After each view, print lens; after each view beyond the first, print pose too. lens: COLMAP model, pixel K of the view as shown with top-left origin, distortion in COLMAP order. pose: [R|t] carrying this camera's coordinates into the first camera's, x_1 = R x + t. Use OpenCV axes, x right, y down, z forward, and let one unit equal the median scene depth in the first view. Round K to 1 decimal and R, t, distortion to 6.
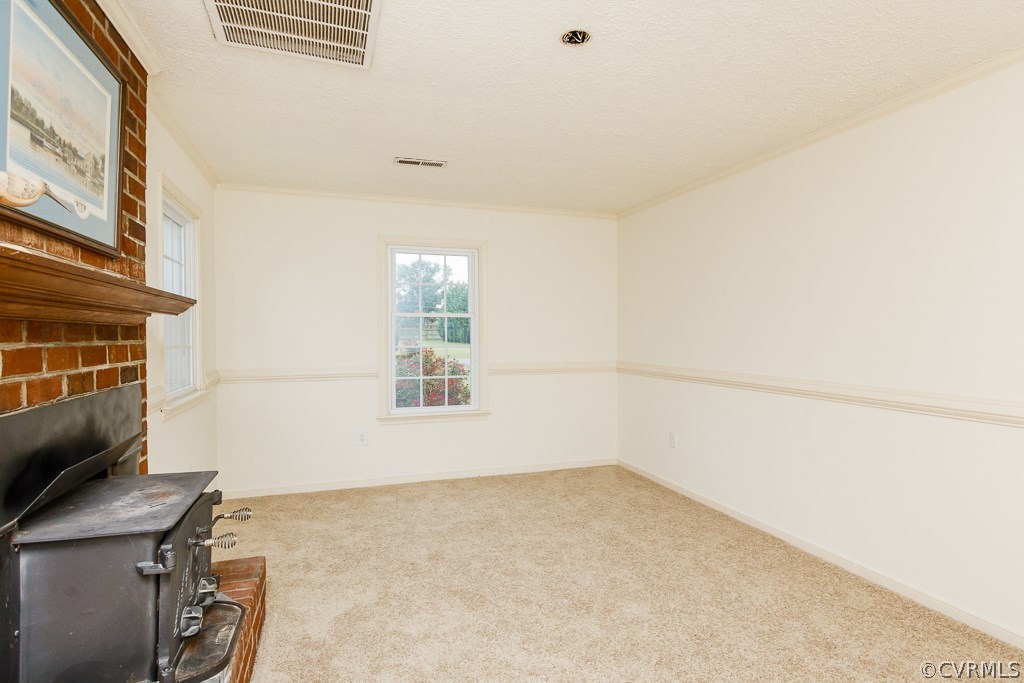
lens RADIAL K [[536.6, 0, 510.5], [0, 536.6, 339.3], [0, 0, 1]] dist [0.000171, 0.000071]
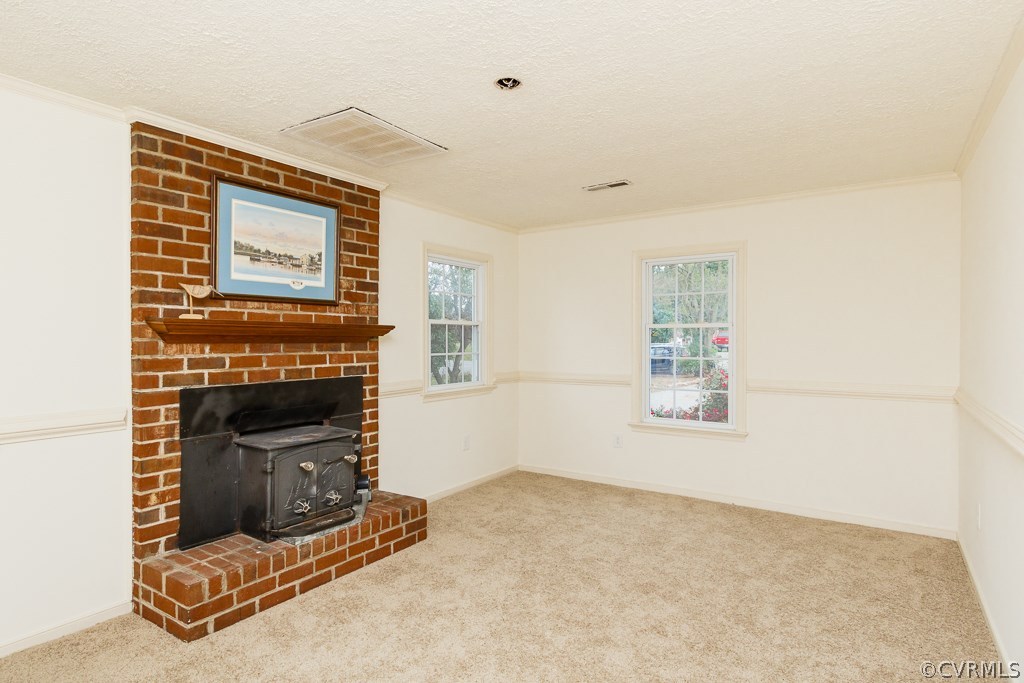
lens RADIAL K [[536.6, 0, 510.5], [0, 536.6, 339.3], [0, 0, 1]] dist [0.000171, 0.000071]
pose [[0.601681, -0.001003, -0.798736, 0.914797], [-0.006680, 0.999958, -0.006288, -0.026802], [0.798709, 0.009119, 0.601649, 0.328577]]
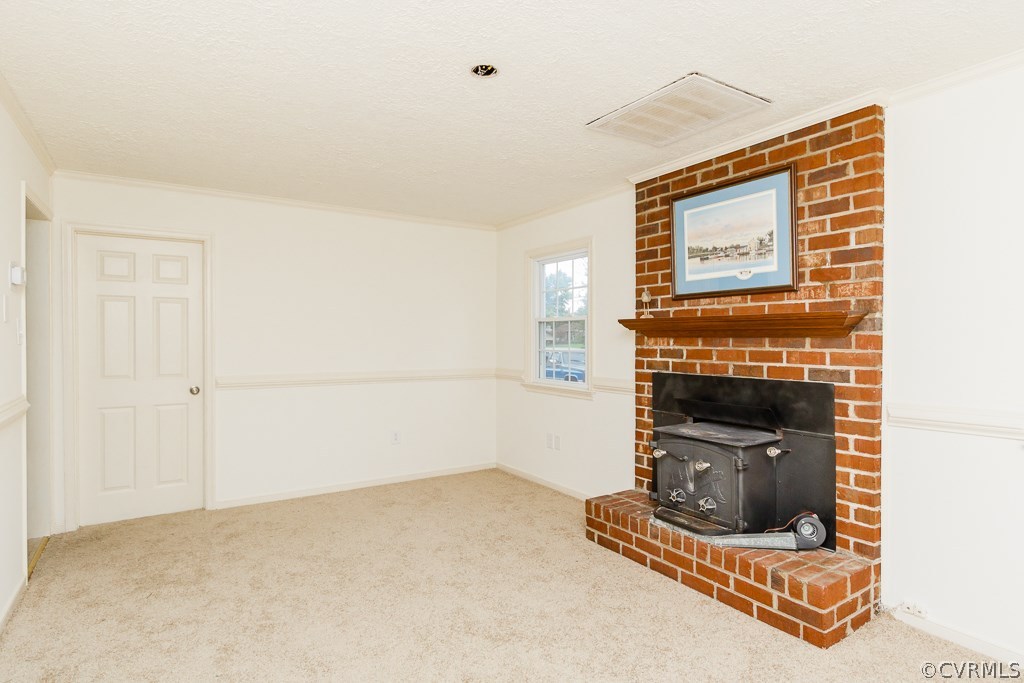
lens RADIAL K [[536.6, 0, 510.5], [0, 536.6, 339.3], [0, 0, 1]] dist [0.000171, 0.000071]
pose [[-0.967141, -0.003586, -0.254215, 0.315858], [-0.005942, 0.999946, 0.008500, -0.025191], [0.254171, 0.009731, -0.967110, 1.891095]]
